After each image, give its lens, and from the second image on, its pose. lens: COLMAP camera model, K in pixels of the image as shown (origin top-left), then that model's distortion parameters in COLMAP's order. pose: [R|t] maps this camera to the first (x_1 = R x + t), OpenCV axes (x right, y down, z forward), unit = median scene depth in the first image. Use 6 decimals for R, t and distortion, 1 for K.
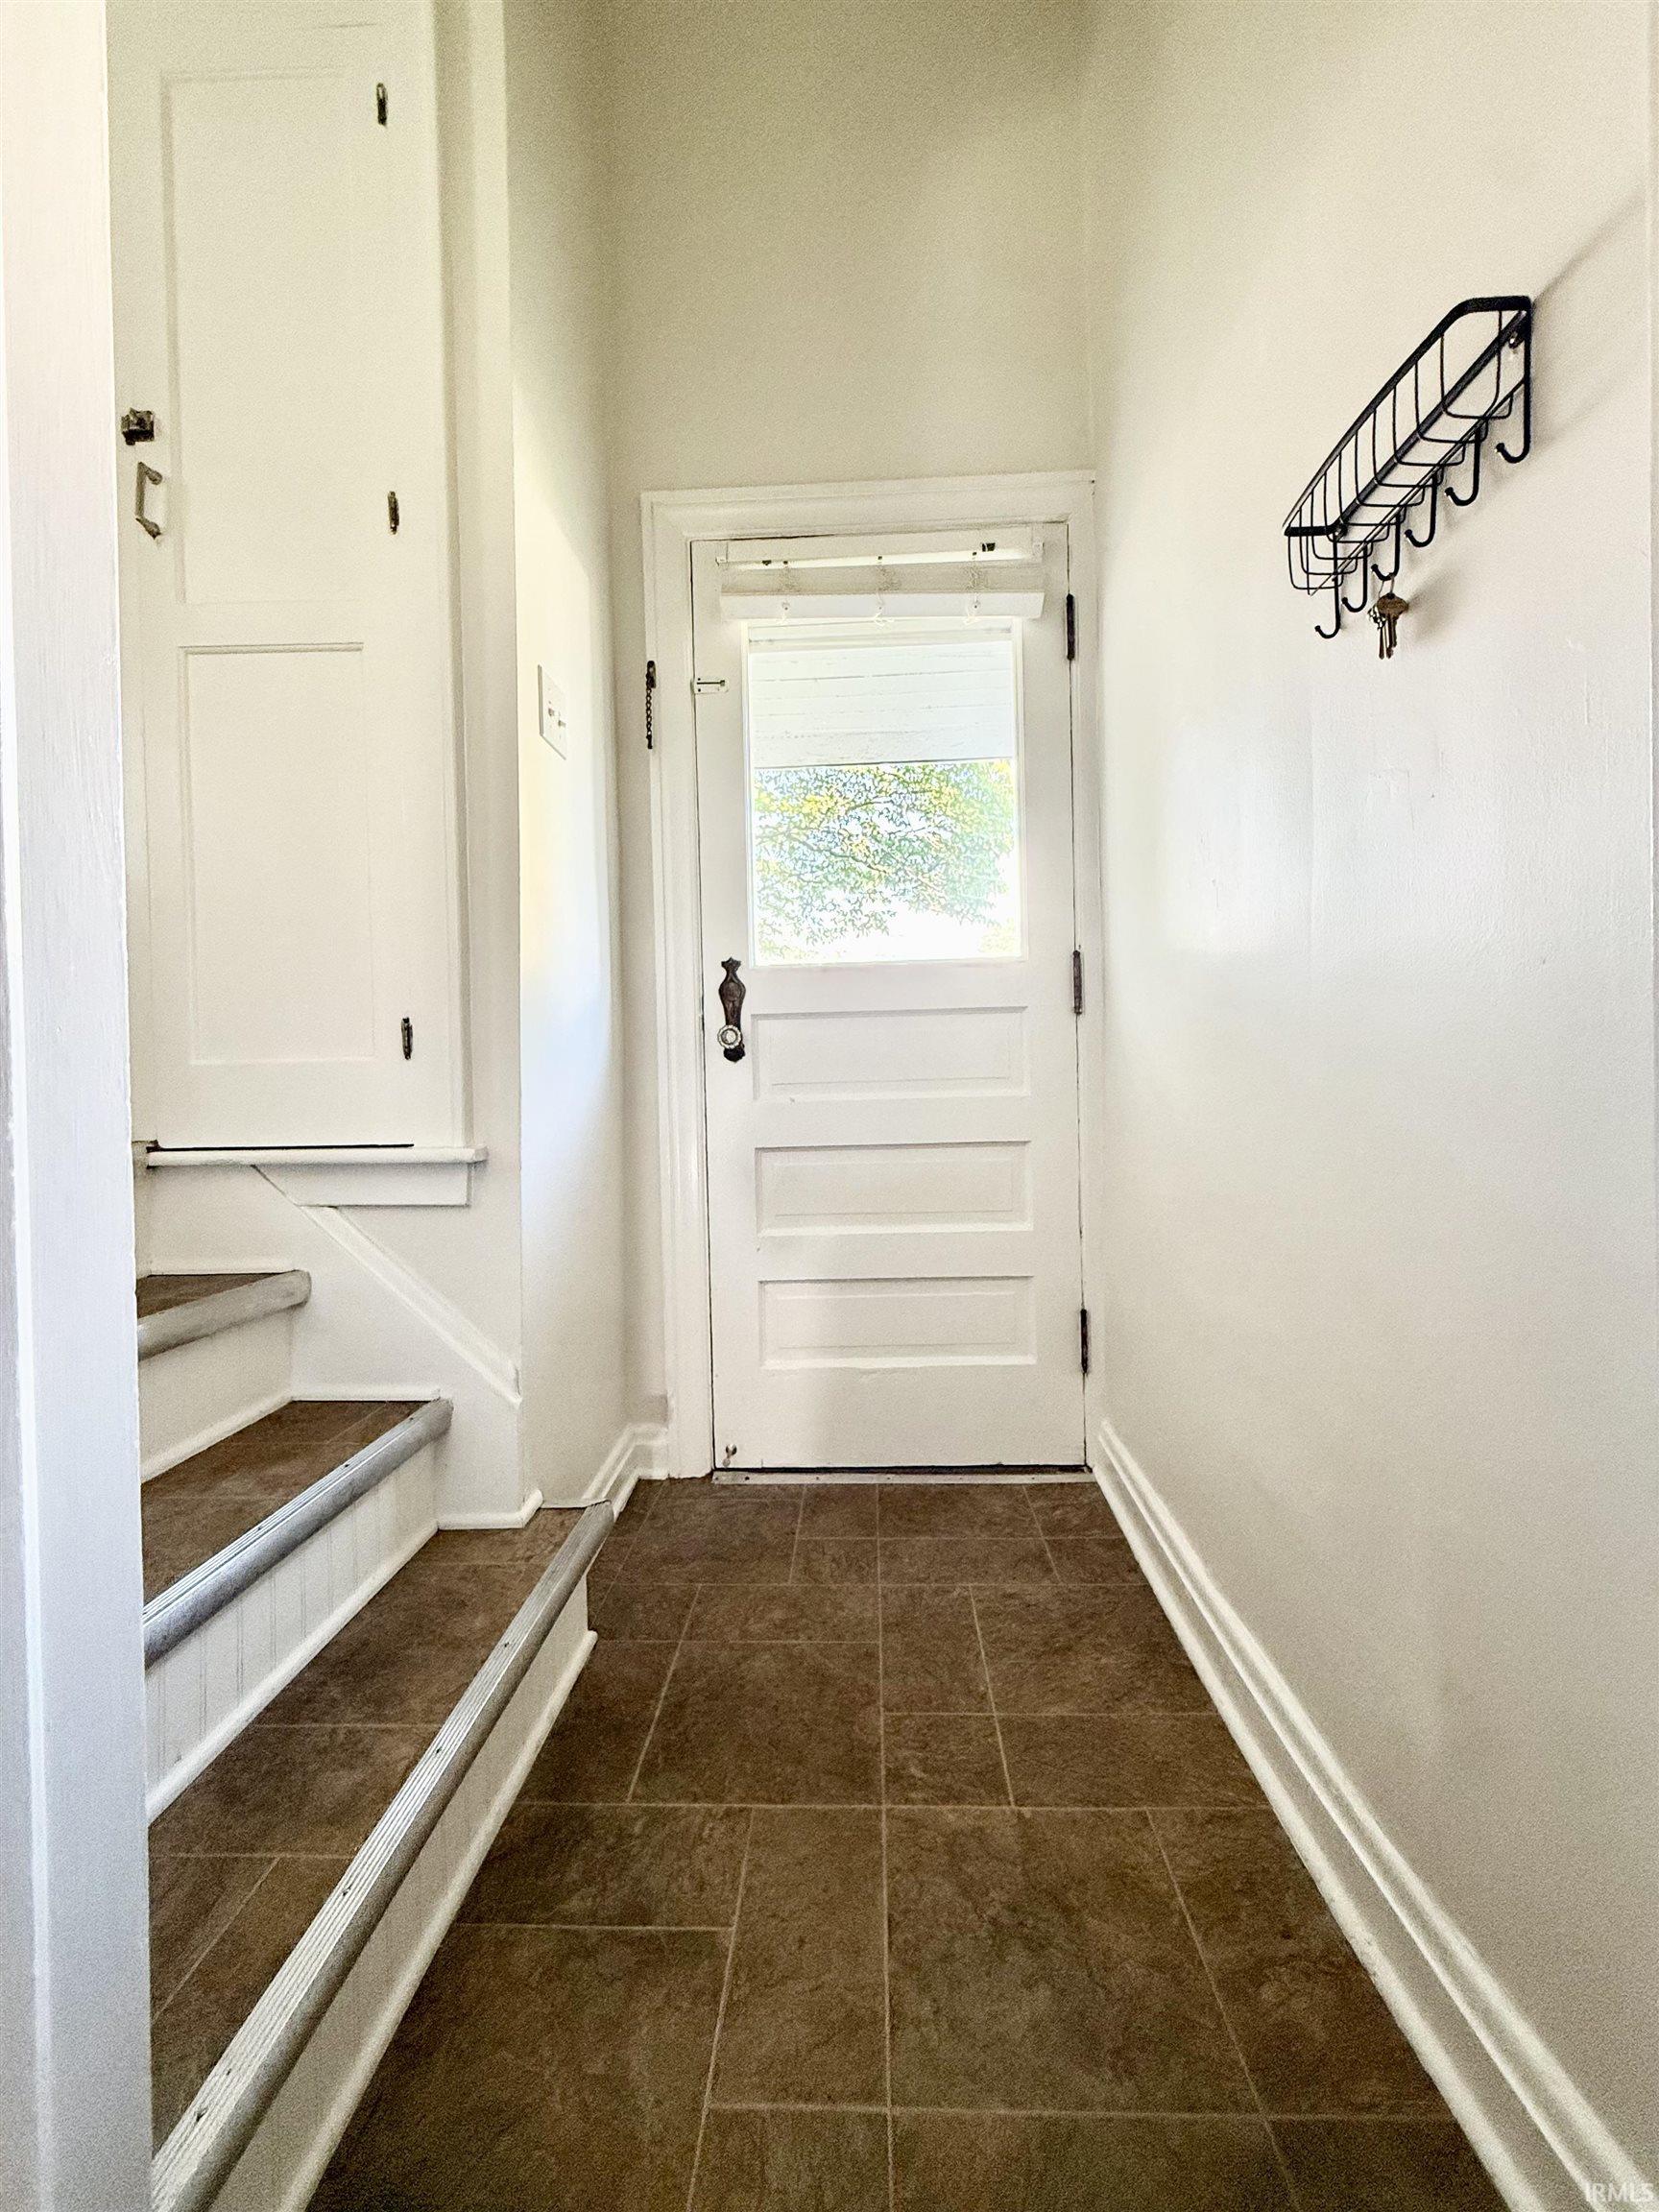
lens RADIAL K [[877.9, 0, 824.2], [0, 877.9, 1101.1], [0, 0, 1]] dist [0.000325, 0.000428]
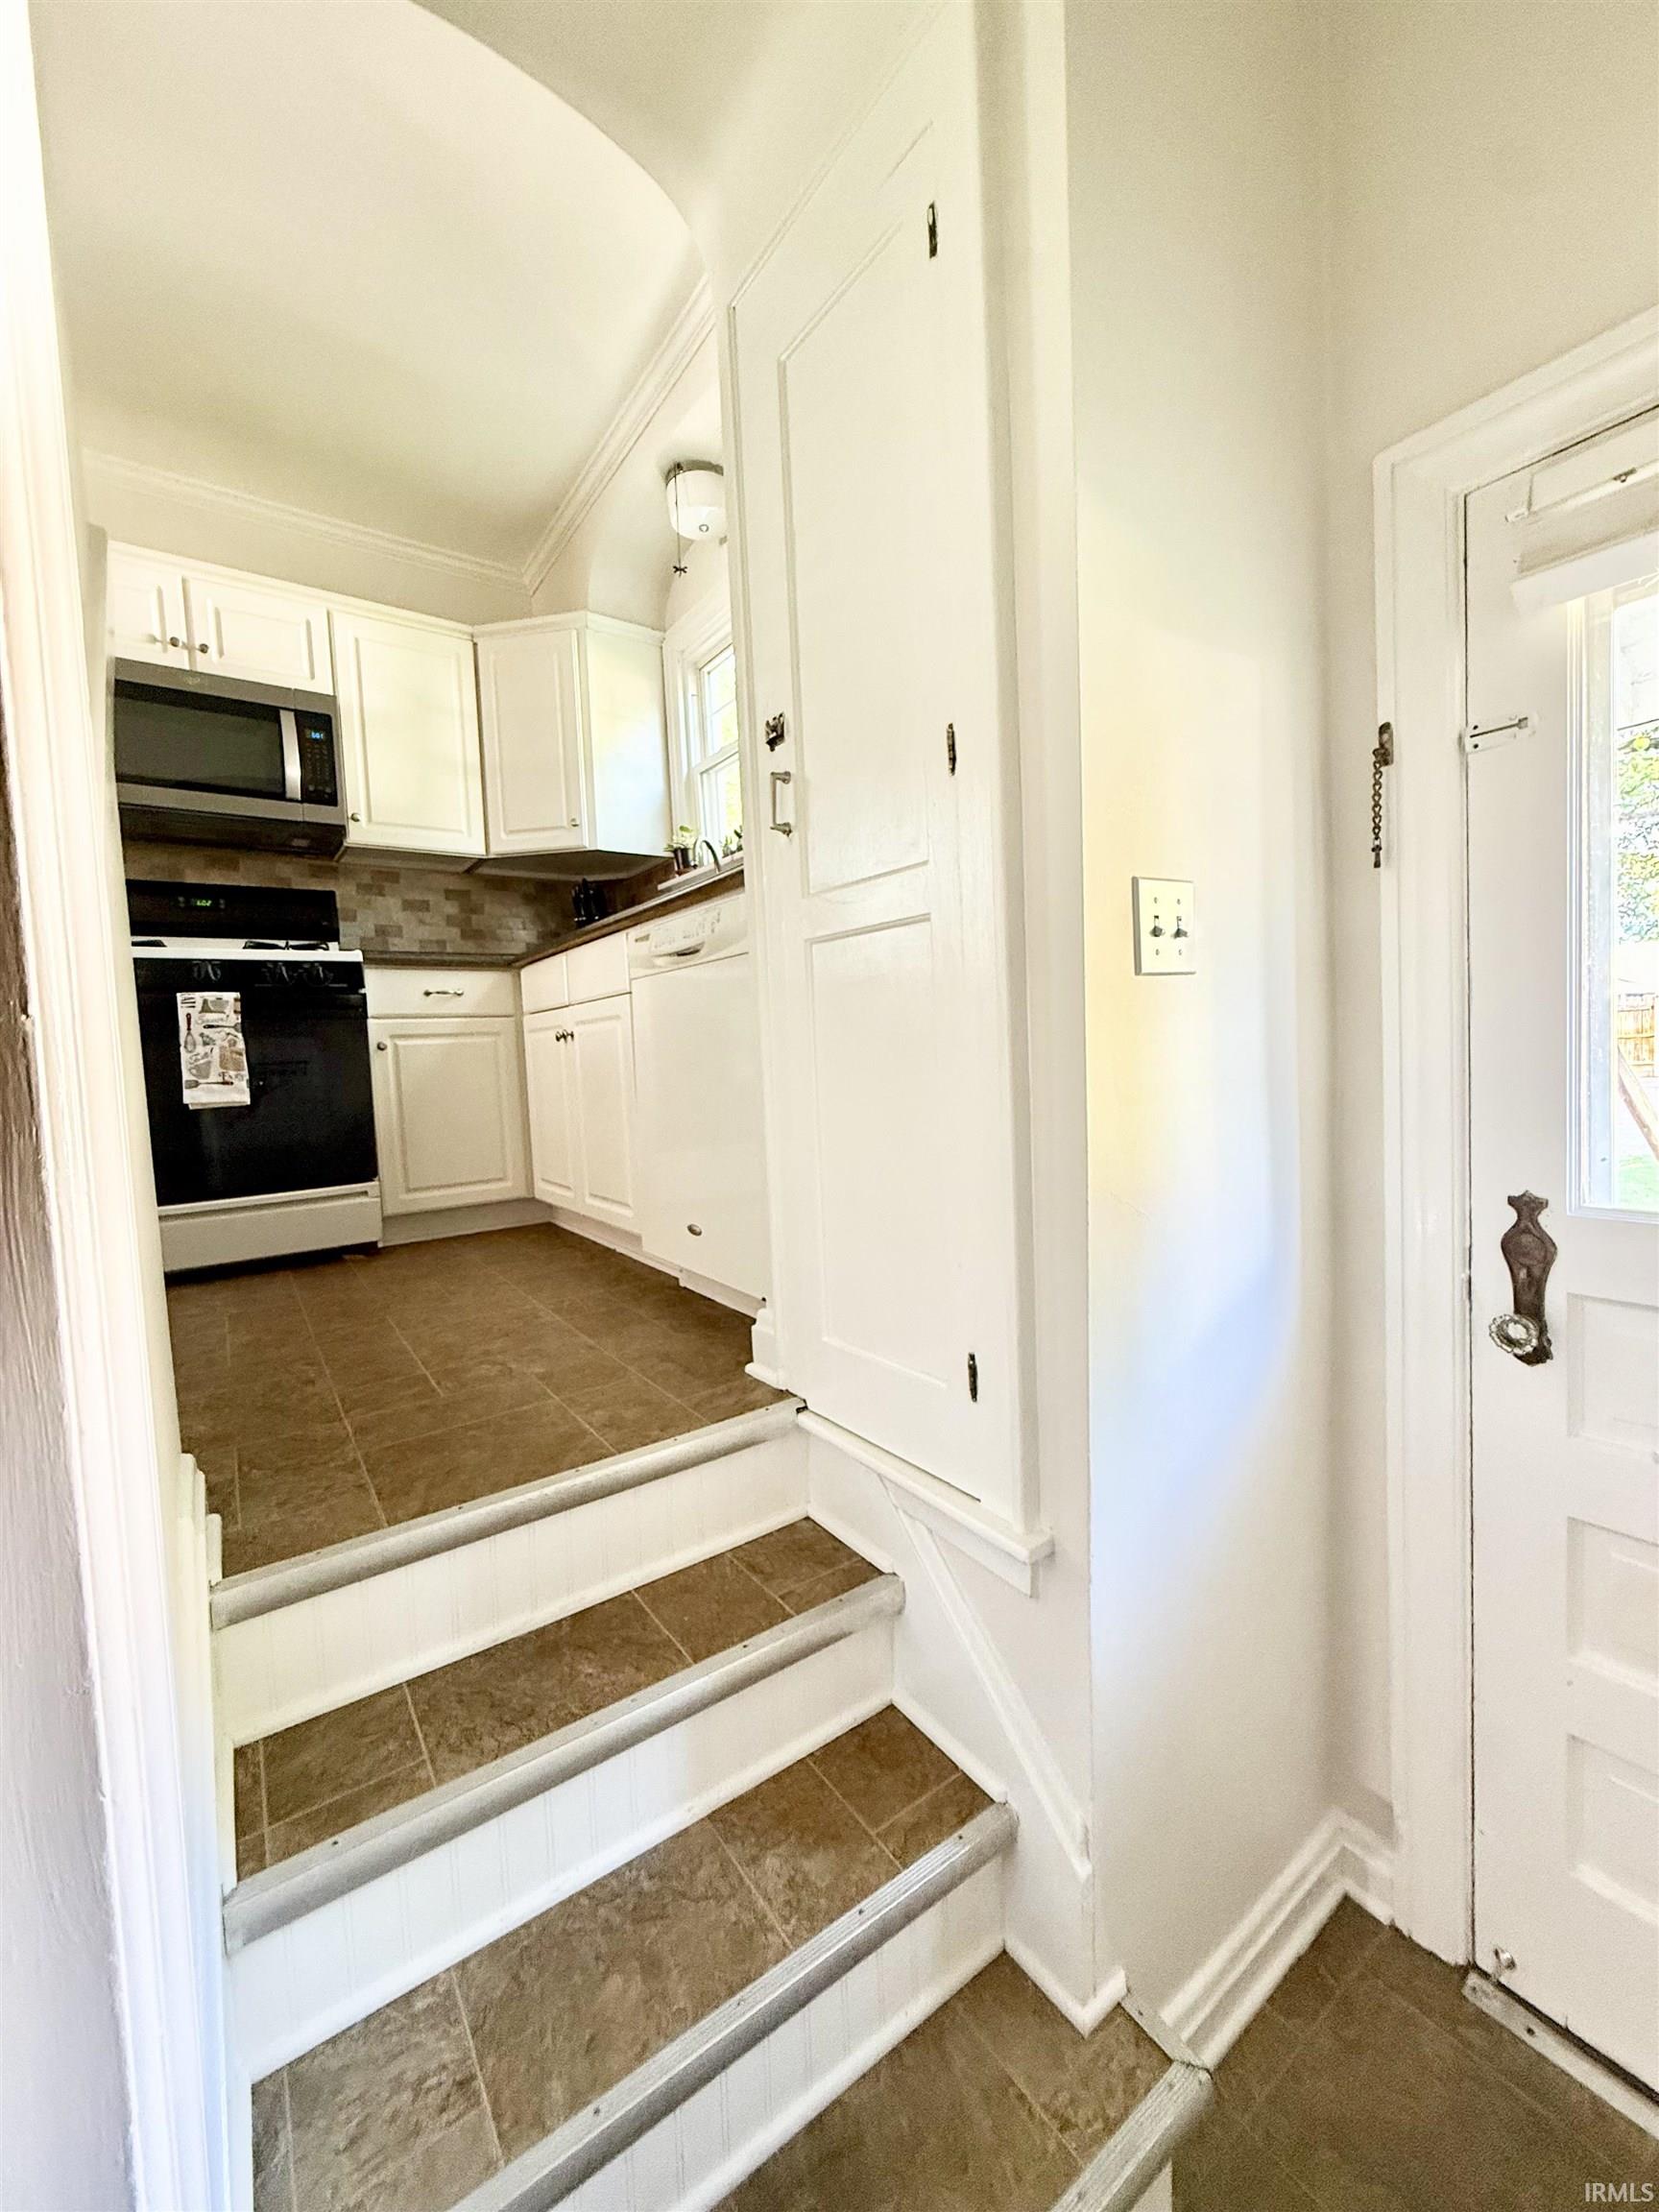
lens RADIAL K [[877.9, 0, 829.0], [0, 877.9, 1104.3], [0, 0, 1]] dist [0.000325, 0.000428]
pose [[0.614118, 0.041429, -0.788126, 0.071858], [0.026550, 0.996972, 0.073095, -0.288479], [0.788768, -0.065814, 0.611158, 0.276167]]
